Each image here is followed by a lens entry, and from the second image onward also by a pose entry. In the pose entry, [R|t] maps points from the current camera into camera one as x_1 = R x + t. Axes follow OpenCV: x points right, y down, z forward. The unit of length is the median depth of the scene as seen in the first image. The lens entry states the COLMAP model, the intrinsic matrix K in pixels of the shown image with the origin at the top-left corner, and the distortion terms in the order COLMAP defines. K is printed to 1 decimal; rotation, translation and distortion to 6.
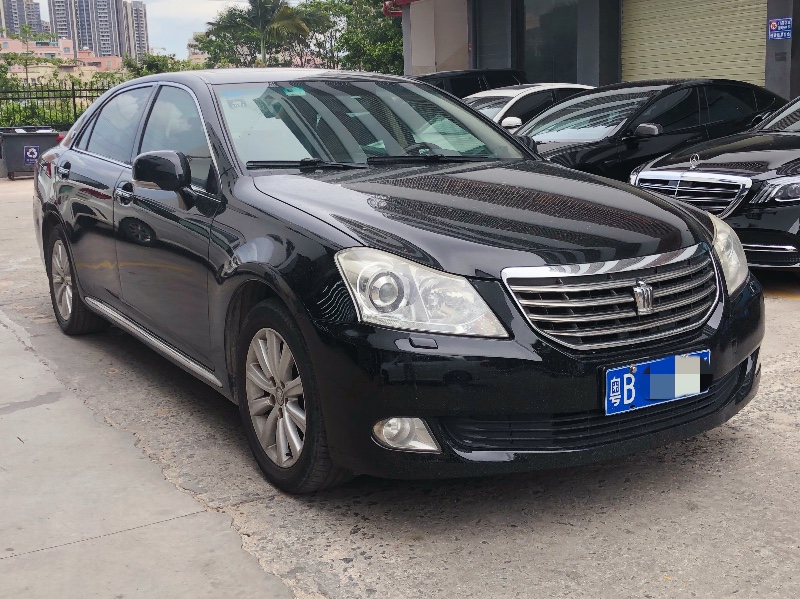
lens RADIAL K [[982.7, 0, 389.0], [0, 982.7, 299.3], [0, 0, 1]] dist [0.113056, -0.313275]
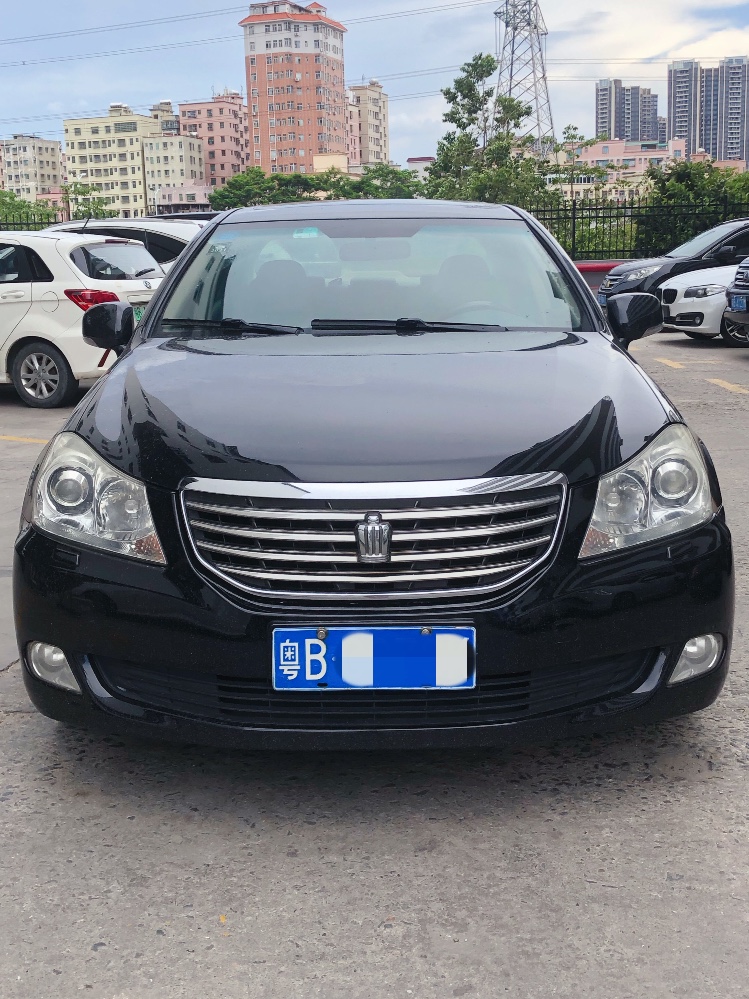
lens RADIAL K [[1262.1, 0, 374.5], [0, 1262.1, 499.5], [0, 0, 1]] dist [0.136869, -0.391015]
pose [[0.840727, 0.117076, -0.528651, 0.750393], [-0.105651, 0.993048, 0.051902, -0.078849], [0.531052, 0.012216, 0.847251, 0.230281]]
